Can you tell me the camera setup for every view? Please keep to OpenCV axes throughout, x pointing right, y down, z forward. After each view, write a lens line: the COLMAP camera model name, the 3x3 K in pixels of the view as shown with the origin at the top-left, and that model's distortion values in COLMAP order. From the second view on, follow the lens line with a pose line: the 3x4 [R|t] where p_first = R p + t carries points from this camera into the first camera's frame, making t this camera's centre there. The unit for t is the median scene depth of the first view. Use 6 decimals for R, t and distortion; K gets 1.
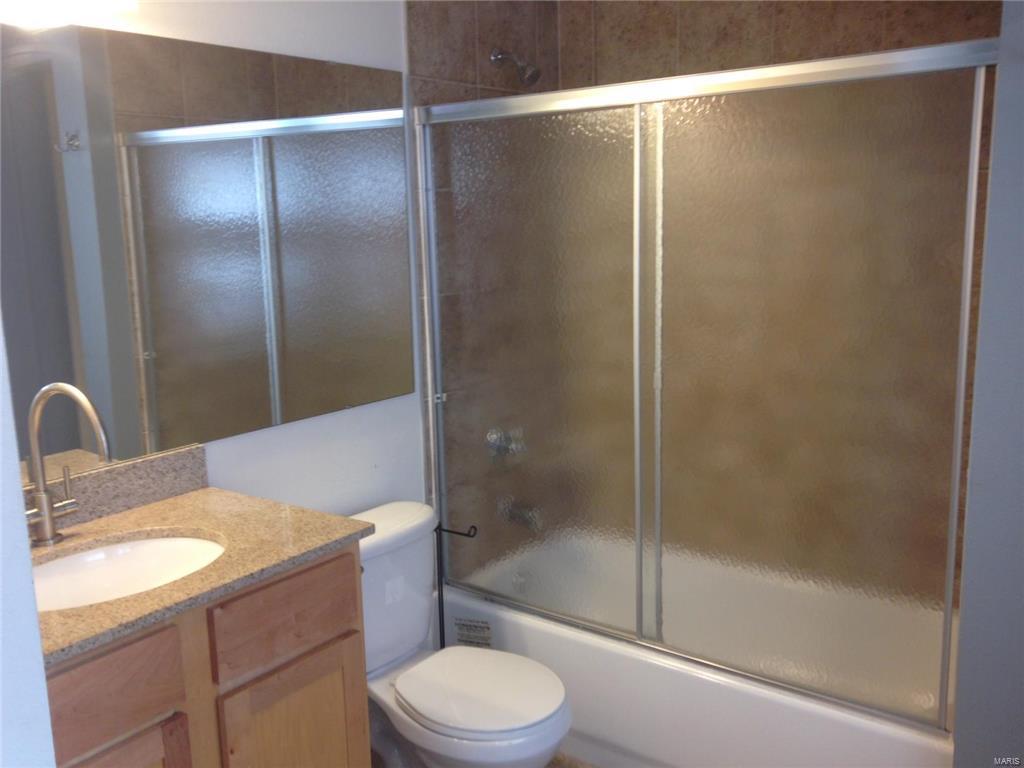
lens RADIAL K [[939.8, 0, 512.0], [0, 939.8, 384.0], [0, 0, 1]] dist [0.109931, -0.197390]
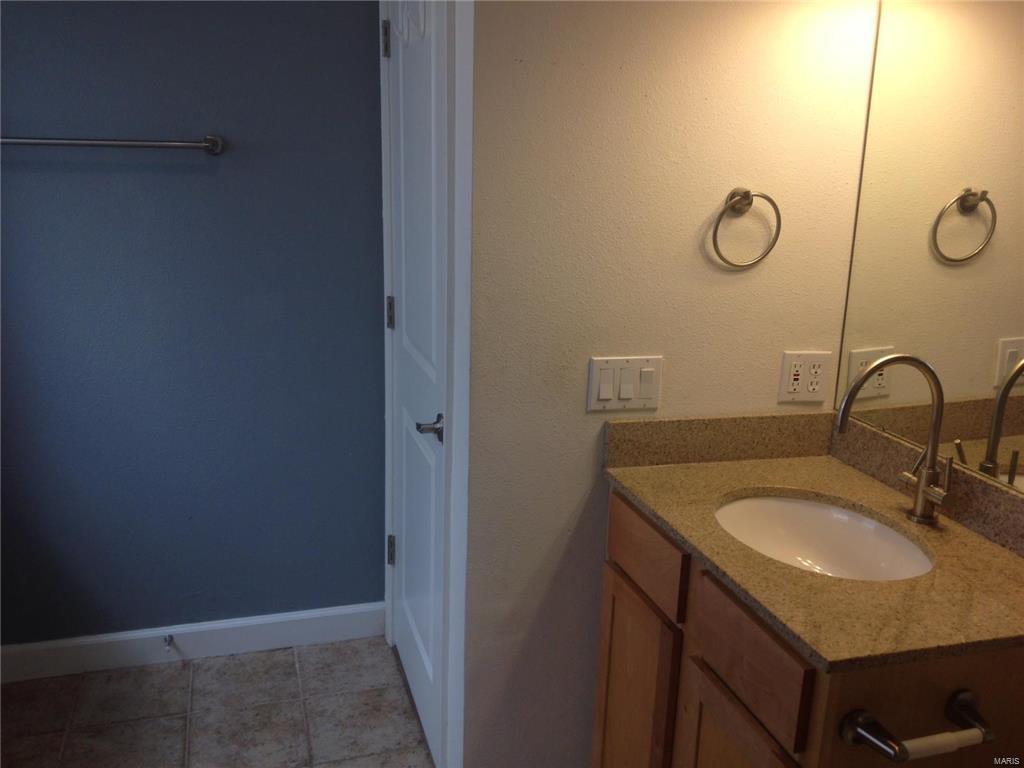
lens RADIAL K [[935.1, 0, 516.3], [0, 935.1, 375.1], [0, 0, 1]] dist [0.126197, -0.209789]
pose [[-0.596539, 0.202932, -0.776504, 0.436816], [-0.157595, 0.919053, 0.361256, -0.230665], [0.786959, 0.337876, -0.516270, 1.038856]]
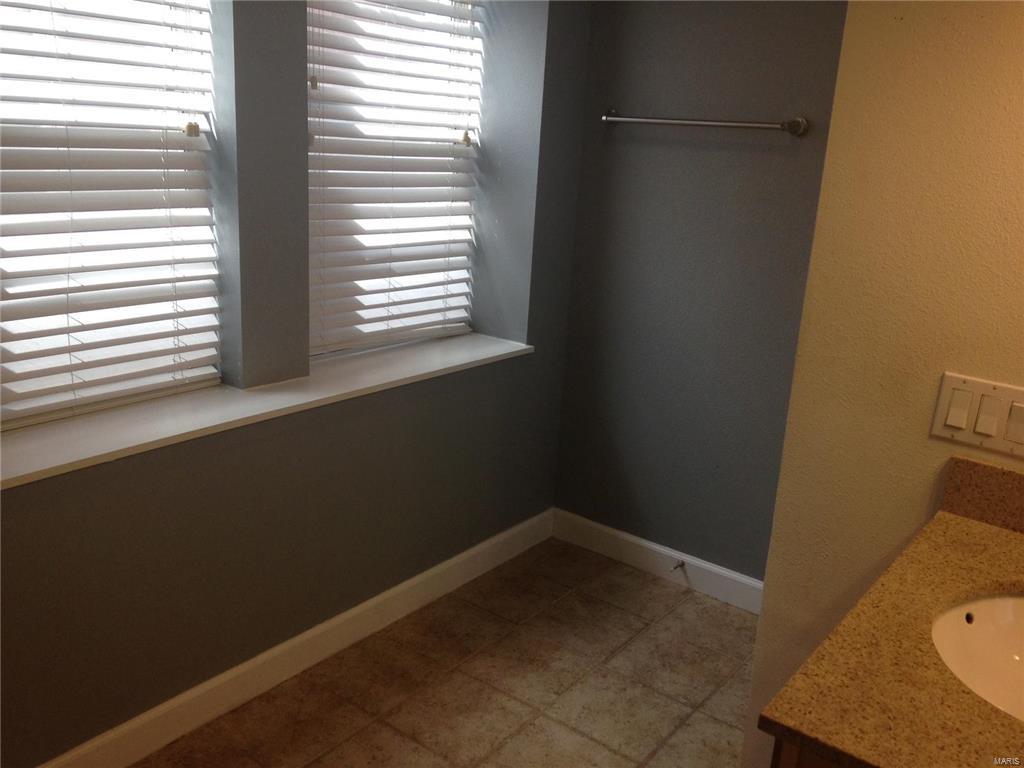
lens RADIAL K [[935.1, 0, 516.3], [0, 935.1, 375.1], [0, 0, 1]] dist [0.126197, -0.209789]
pose [[-0.999512, -0.031009, -0.003643, 0.004970], [-0.029417, 0.896201, 0.442671, -0.257095], [-0.010462, 0.442562, -0.896677, 1.329067]]
